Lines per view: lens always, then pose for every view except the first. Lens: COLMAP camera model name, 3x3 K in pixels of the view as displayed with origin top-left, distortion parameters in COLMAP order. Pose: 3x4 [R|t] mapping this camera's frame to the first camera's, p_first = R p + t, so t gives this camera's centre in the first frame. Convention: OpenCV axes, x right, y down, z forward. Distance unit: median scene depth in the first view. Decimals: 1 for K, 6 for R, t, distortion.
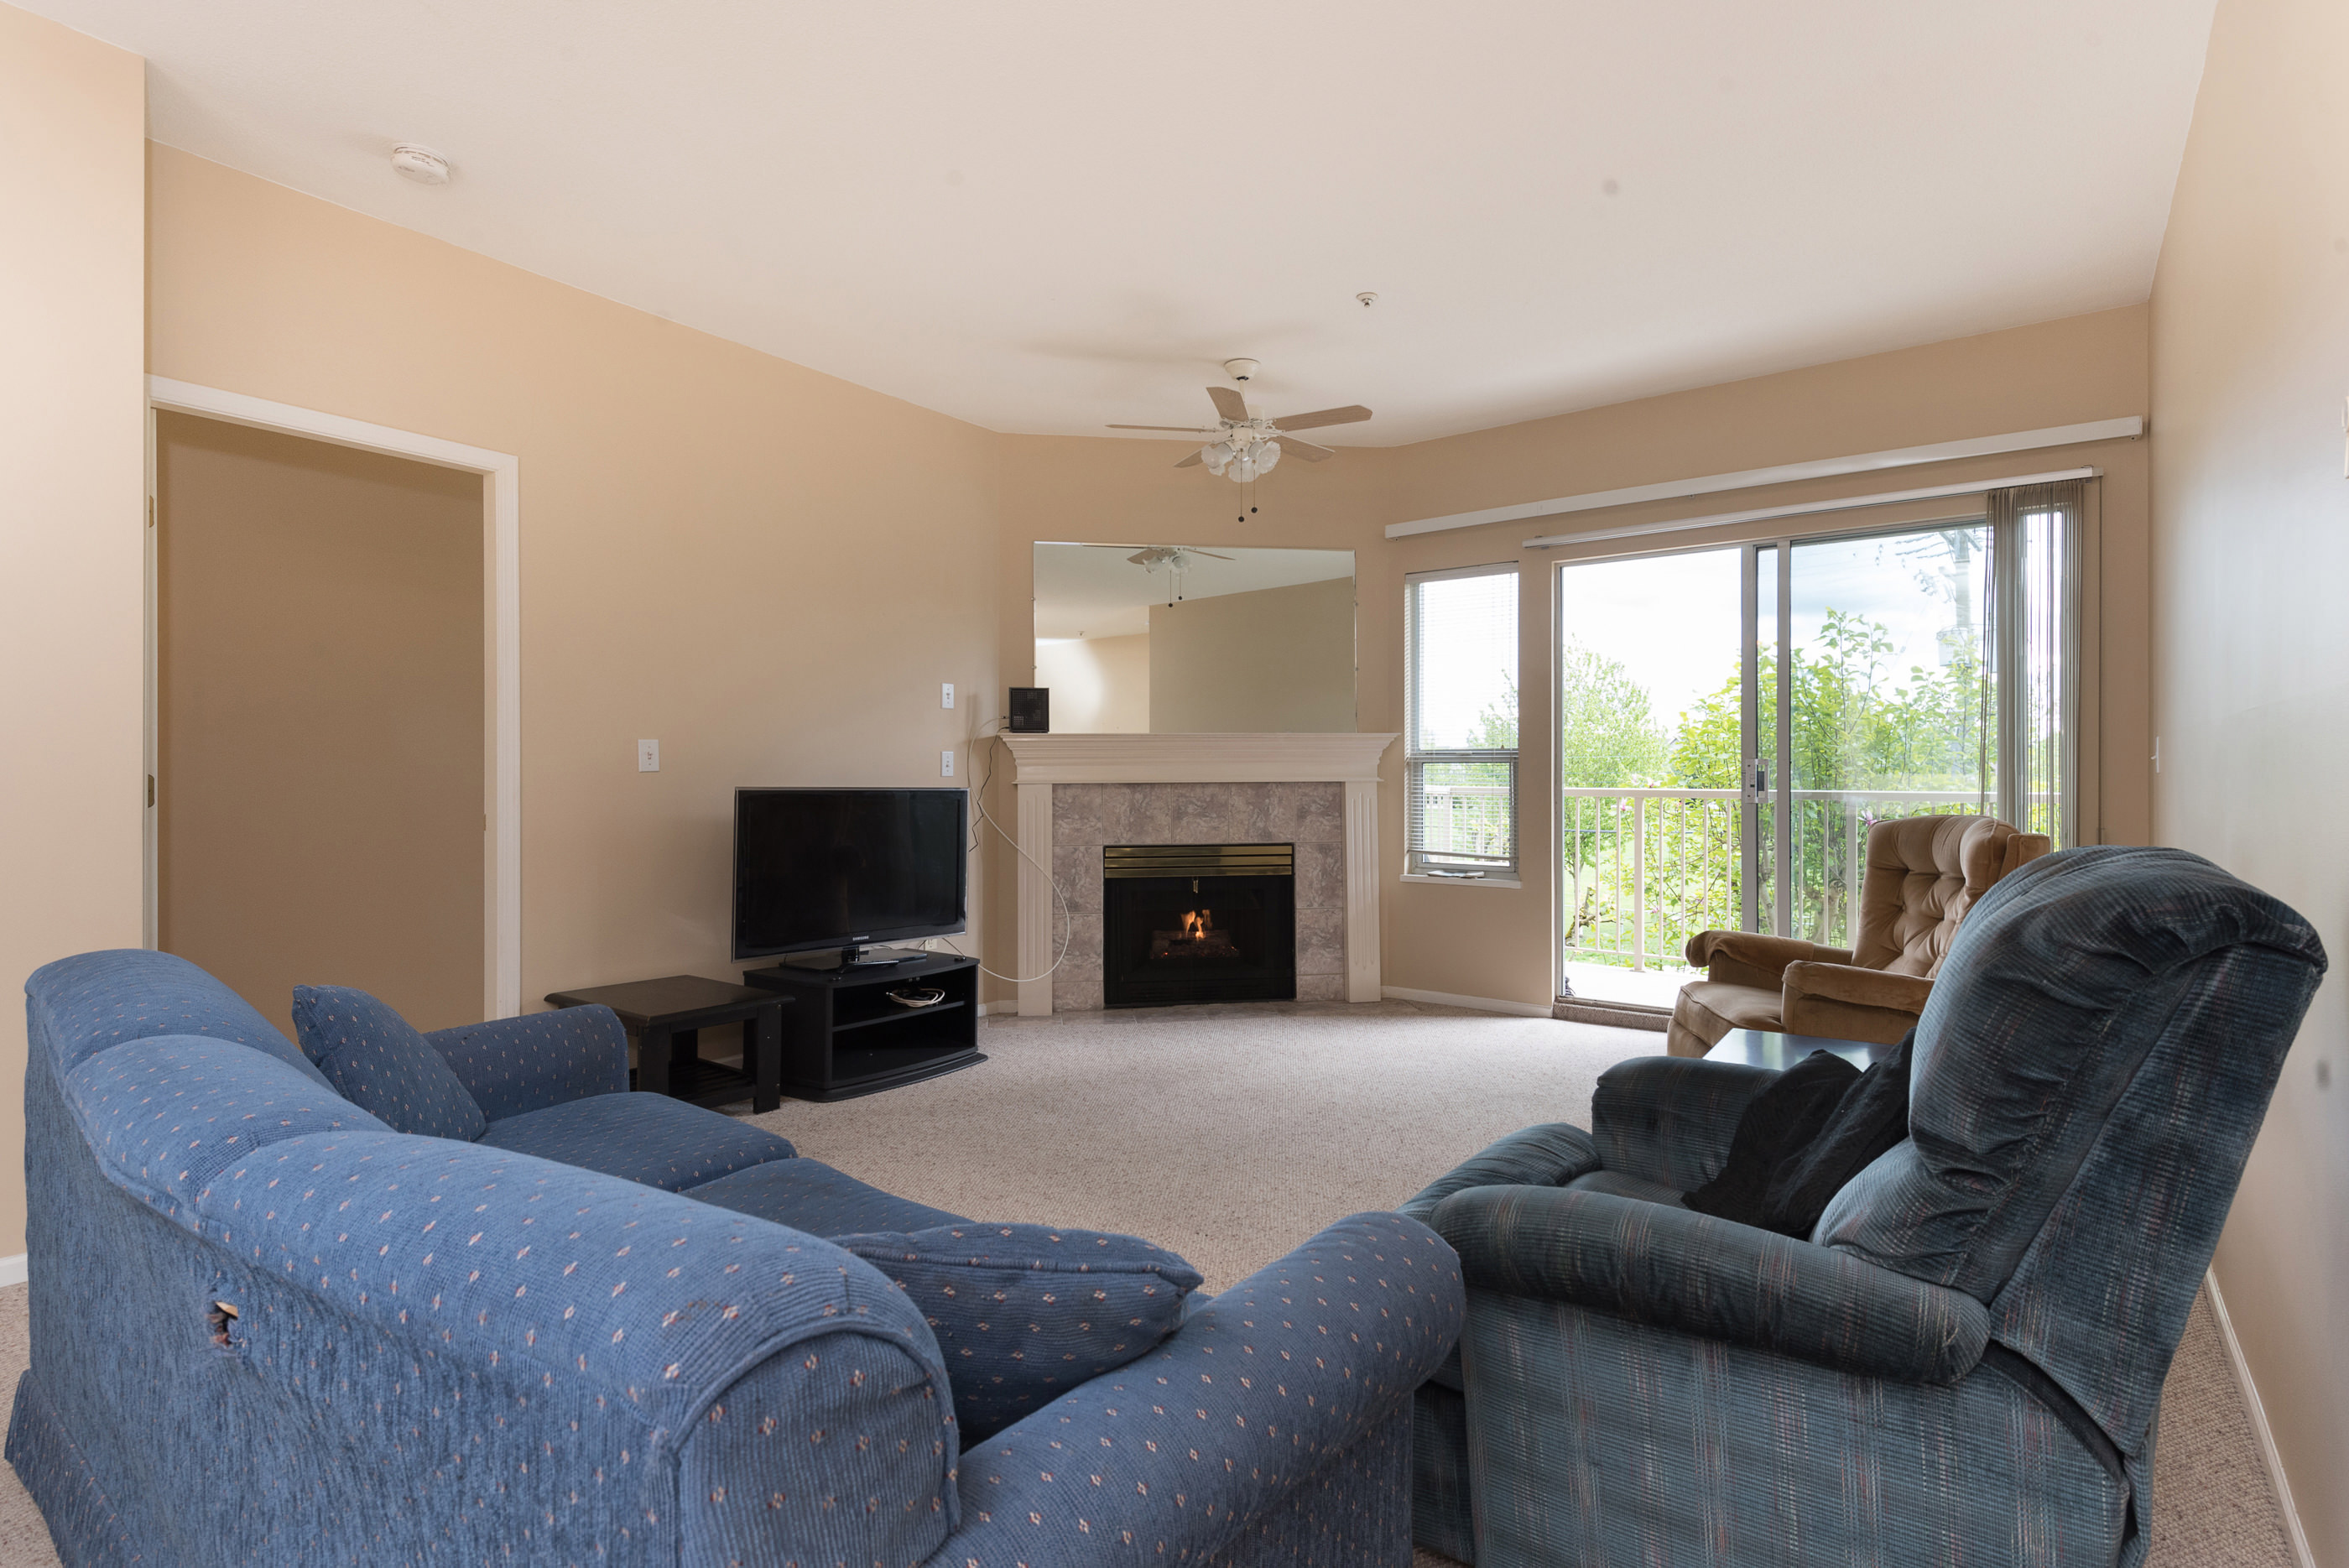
lens RADIAL K [[1142.0, 0, 1191.2], [0, 1142.0, 777.3], [0, 0, 1]] dist [-0.004644, -0.000120]
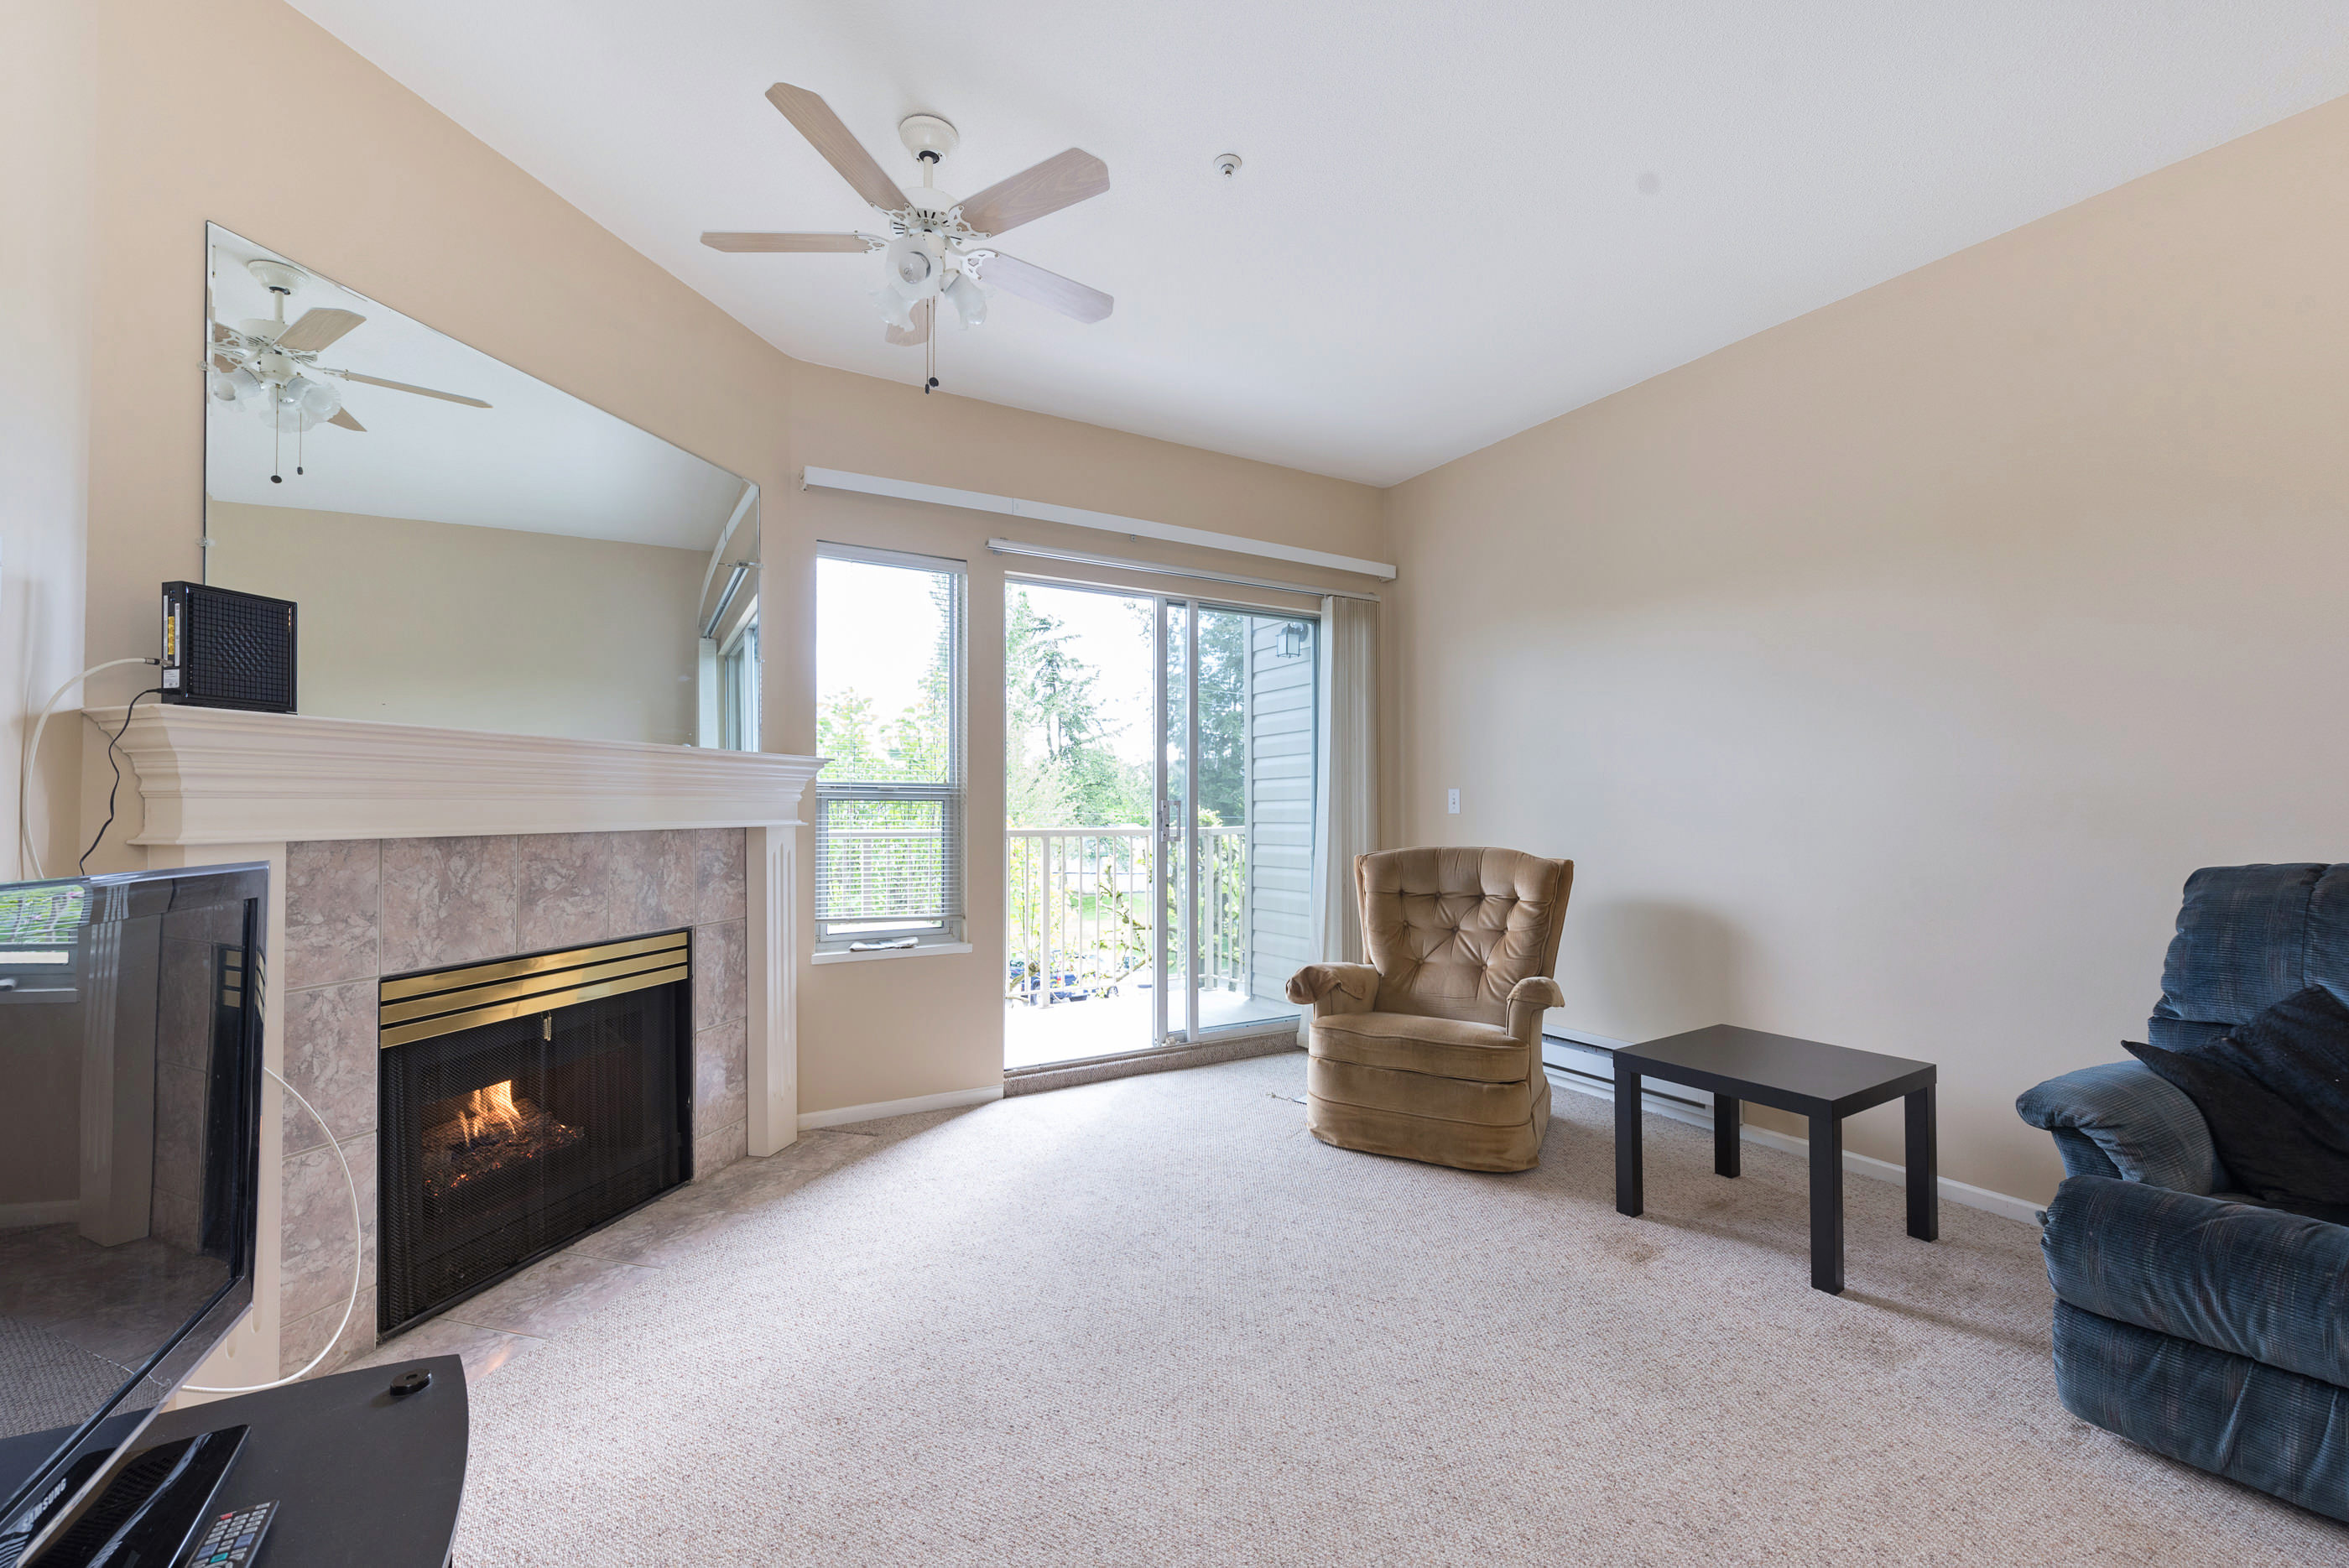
lens RADIAL K [[993.3, 0, 1187.3], [0, 993.3, 800.6], [0, 0, 1]] dist [0.000020, -0.000010]
pose [[0.391693, 0.010600, 0.920035, -0.307314], [0.002593, 0.999917, -0.012625, -0.003694], [-0.920092, 0.007331, 0.391633, 0.550839]]
